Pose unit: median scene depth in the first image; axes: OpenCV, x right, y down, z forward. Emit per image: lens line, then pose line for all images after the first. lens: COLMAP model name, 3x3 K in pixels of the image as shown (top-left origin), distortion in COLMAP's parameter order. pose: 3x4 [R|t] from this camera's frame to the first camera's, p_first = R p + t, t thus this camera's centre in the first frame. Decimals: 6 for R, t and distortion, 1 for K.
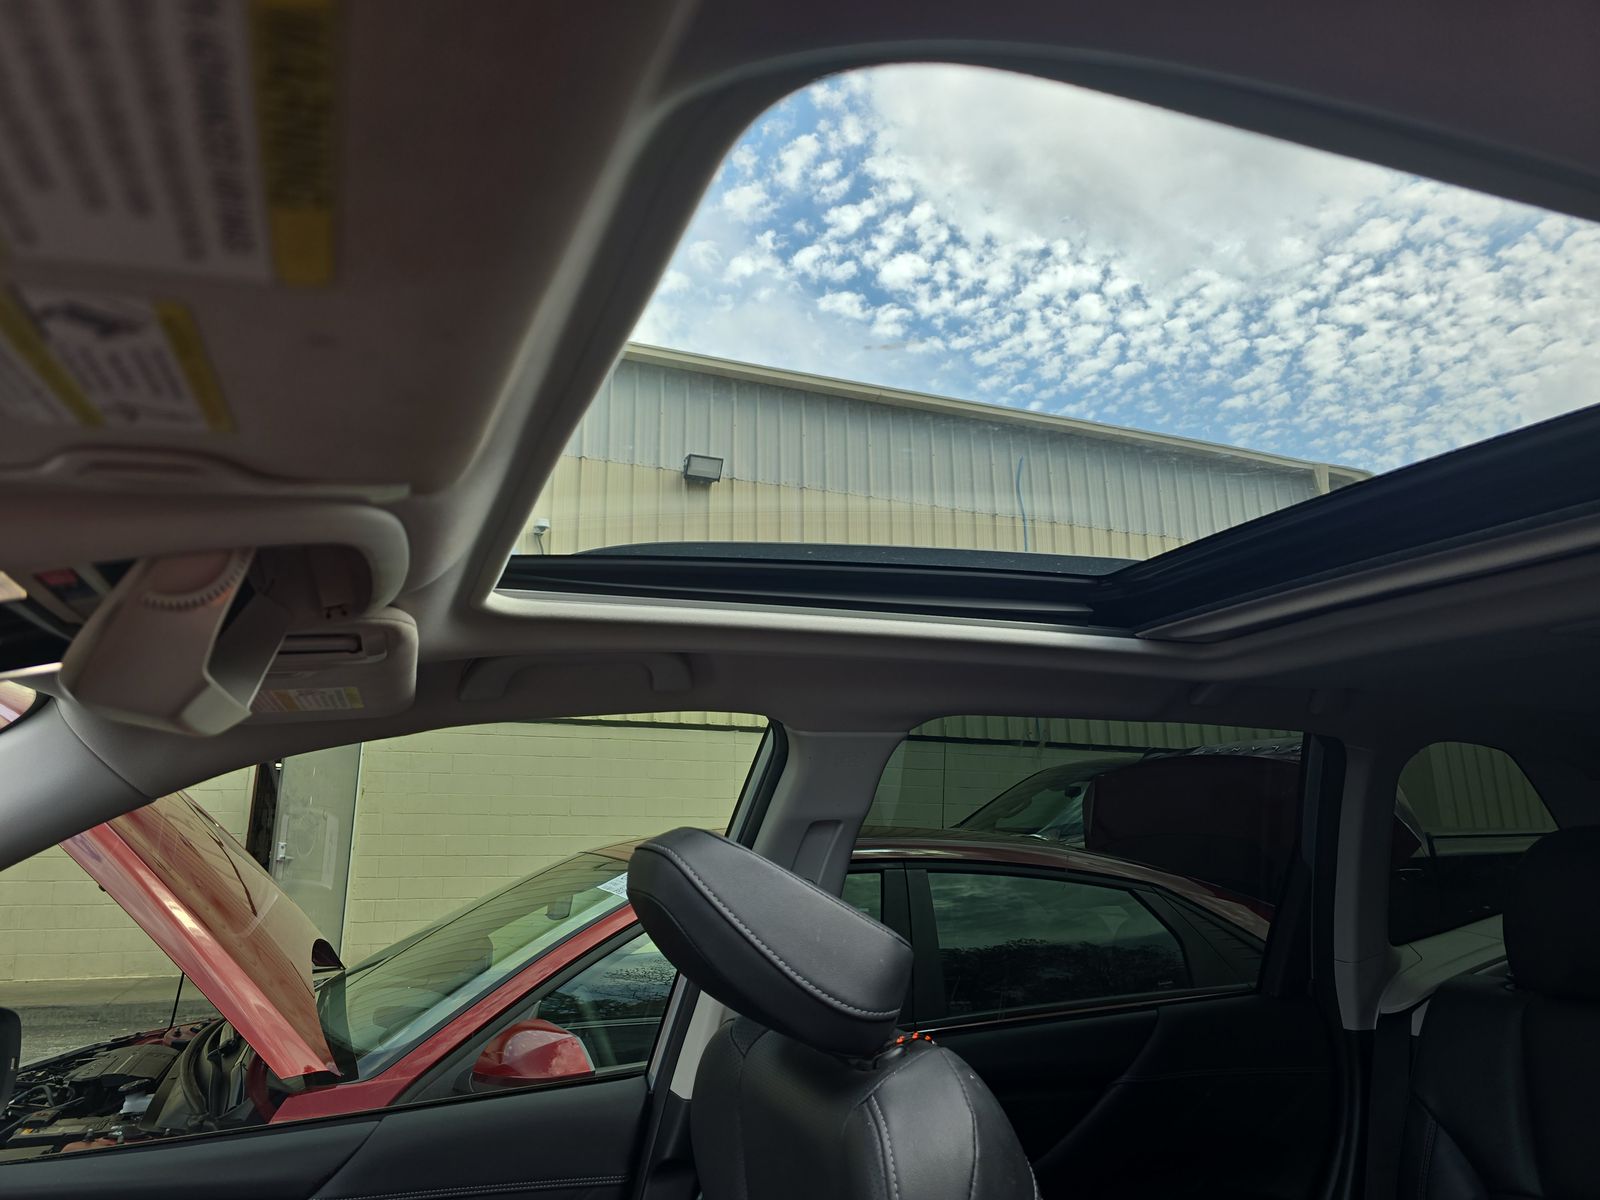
lens RADIAL K [[1073.3, 0, 808.6], [0, 1073.3, 610.1], [0, 0, 1]] dist [0.036311, -0.001973]
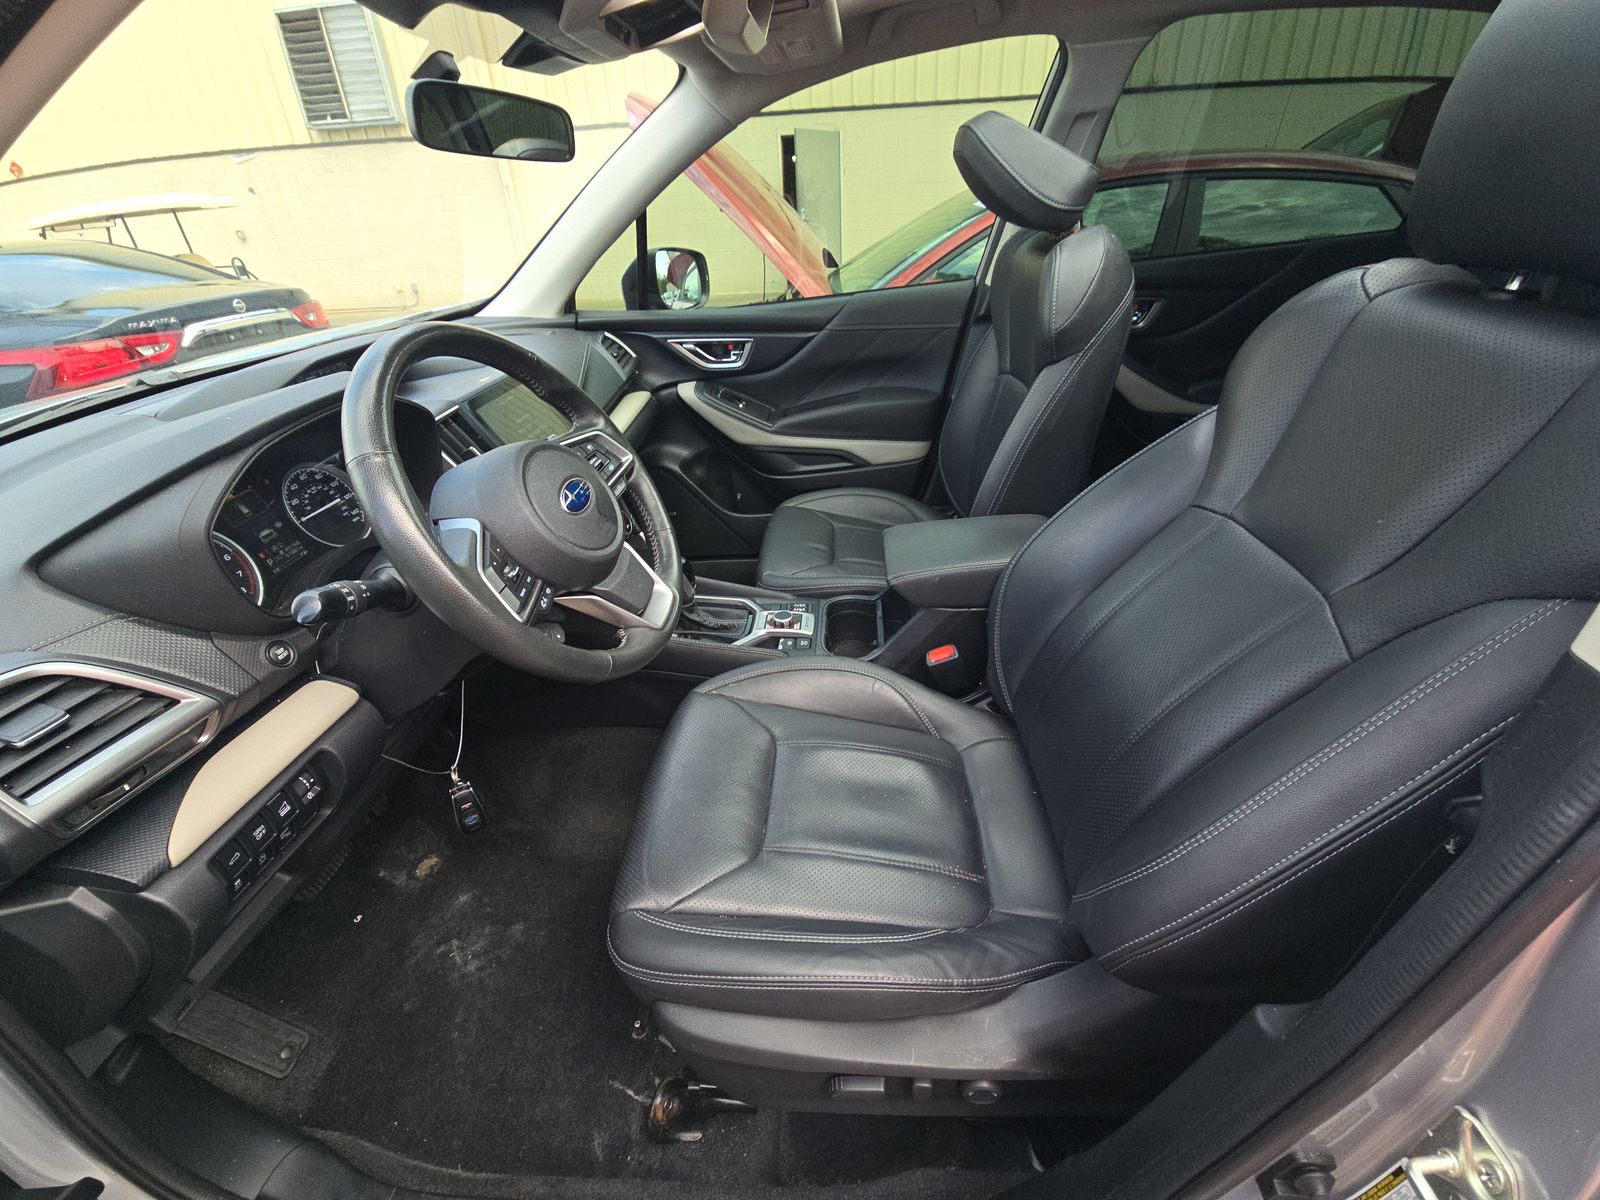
lens RADIAL K [[661.5, 0, 800.0], [0, 661.5, 600.0], [0, 0, 1]] dist [-0.012559, 0.000074]
pose [[0.899145, 0.184107, -0.397042, 0.161151], [0.137994, 0.741673, 0.656414, 0.033784], [0.415326, -0.645001, 0.641466, -0.312746]]
